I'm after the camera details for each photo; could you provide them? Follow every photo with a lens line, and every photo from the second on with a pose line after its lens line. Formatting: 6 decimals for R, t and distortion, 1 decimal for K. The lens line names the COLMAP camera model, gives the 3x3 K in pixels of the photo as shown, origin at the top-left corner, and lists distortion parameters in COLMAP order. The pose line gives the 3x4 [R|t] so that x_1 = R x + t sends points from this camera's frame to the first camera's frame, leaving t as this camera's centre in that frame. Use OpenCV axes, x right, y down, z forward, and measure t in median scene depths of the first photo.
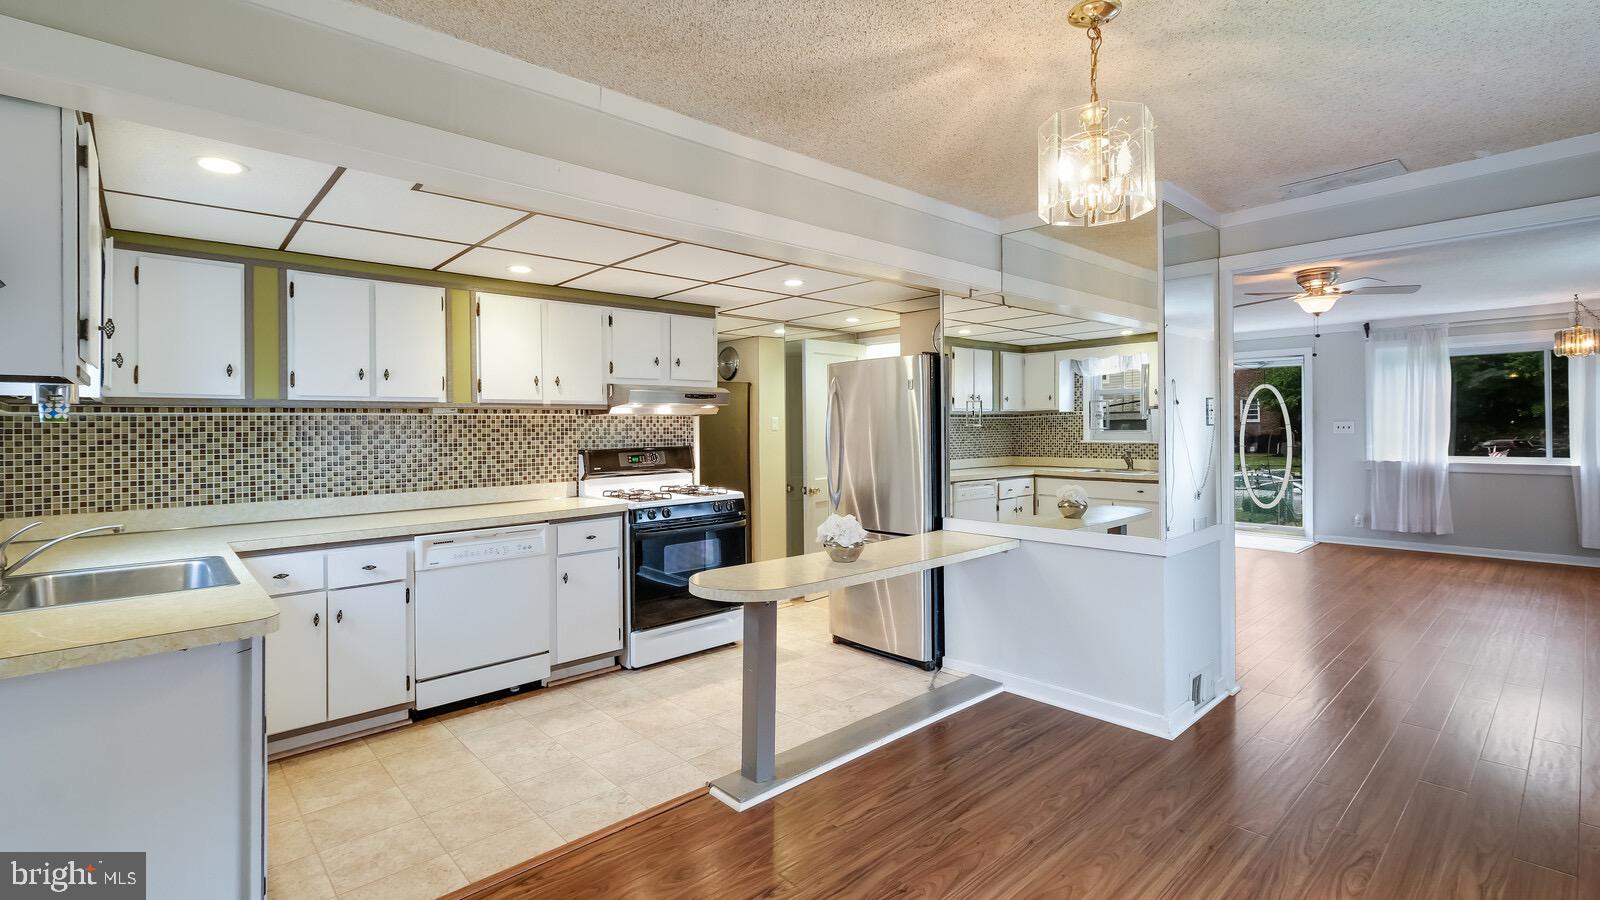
lens RADIAL K [[728.5, 0, 797.5], [0, 728.5, 425.7], [0, 0, 1]] dist [0.002523, 0.000559]
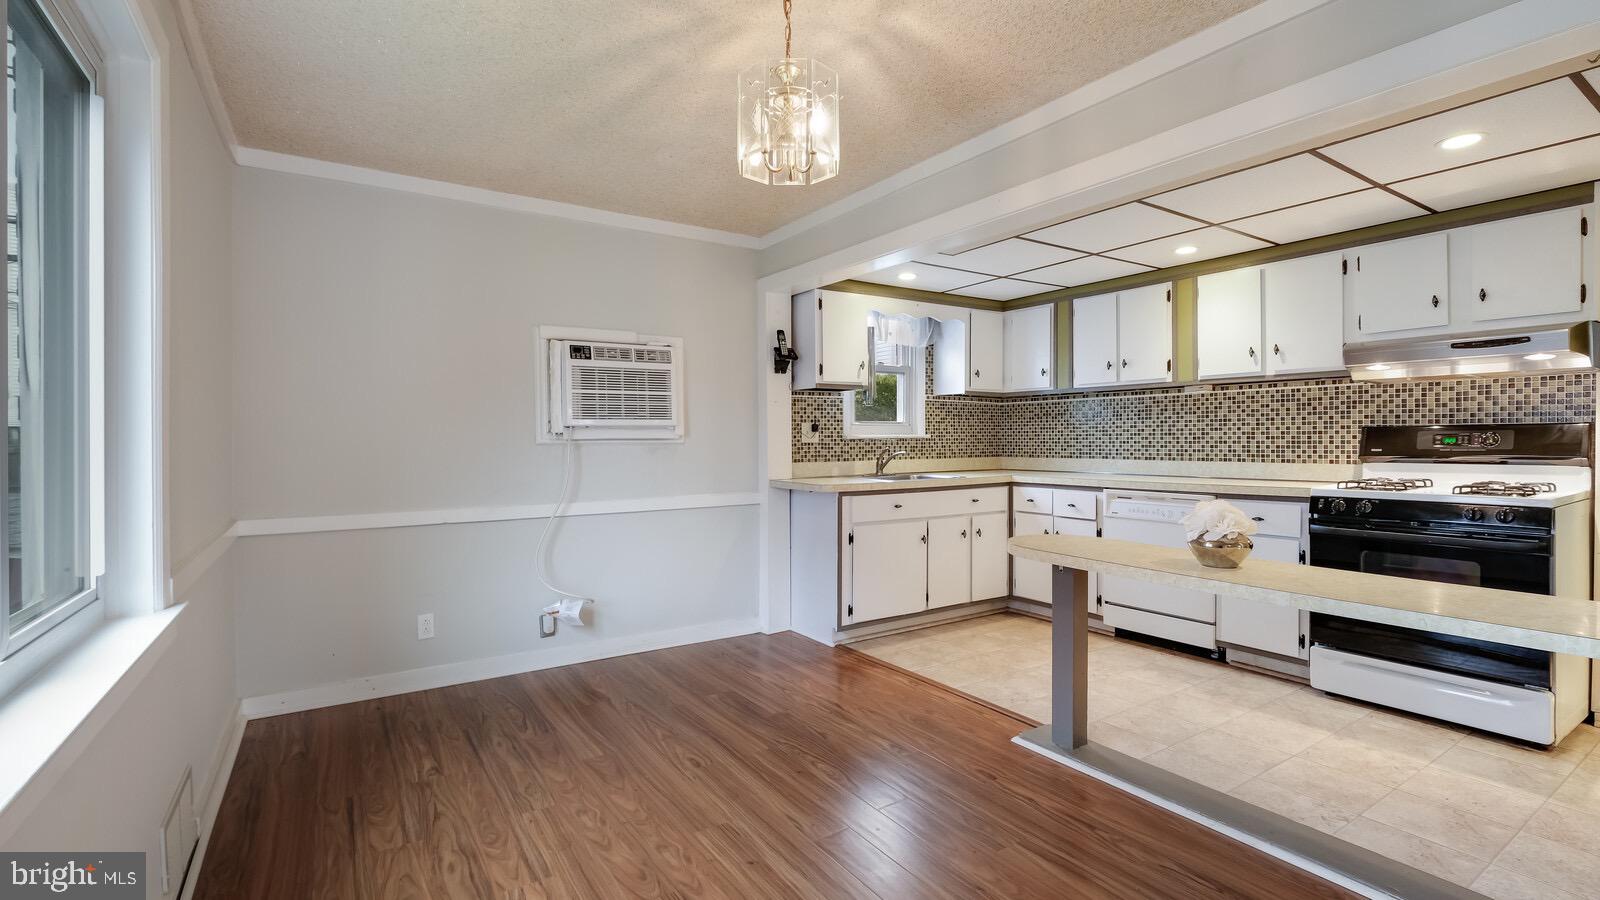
lens RADIAL K [[726.1, 0, 800.0], [0, 726.1, 450.0], [0, 0, 1]] dist [0.000317, 0.000134]
pose [[-0.163755, 0.027412, -0.986120, 0.677925], [0.005817, 0.999623, 0.026821, 0.037609], [0.986484, -0.001344, -0.163852, 0.560433]]
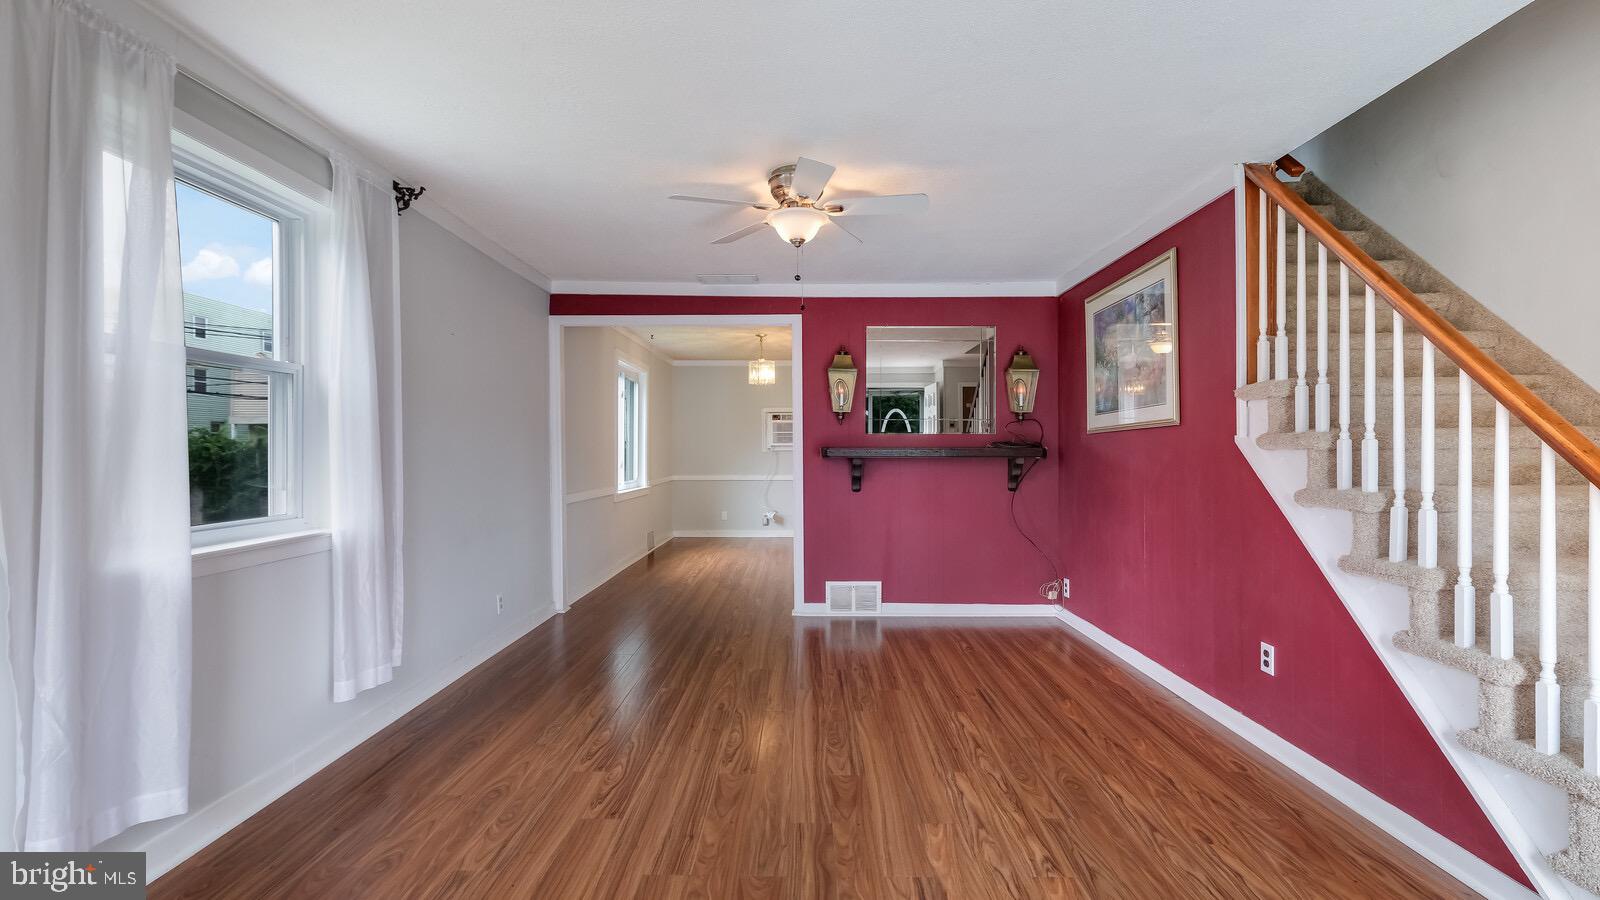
lens RADIAL K [[726.1, 0, 800.0], [0, 726.1, 450.0], [0, 0, 1]] dist [0.000317, 0.000134]
pose [[-0.682487, 0.008597, -0.730847, 1.610845], [0.006314, 0.999963, 0.005866, 0.030729], [0.730871, -0.000612, -0.682516, 1.974912]]
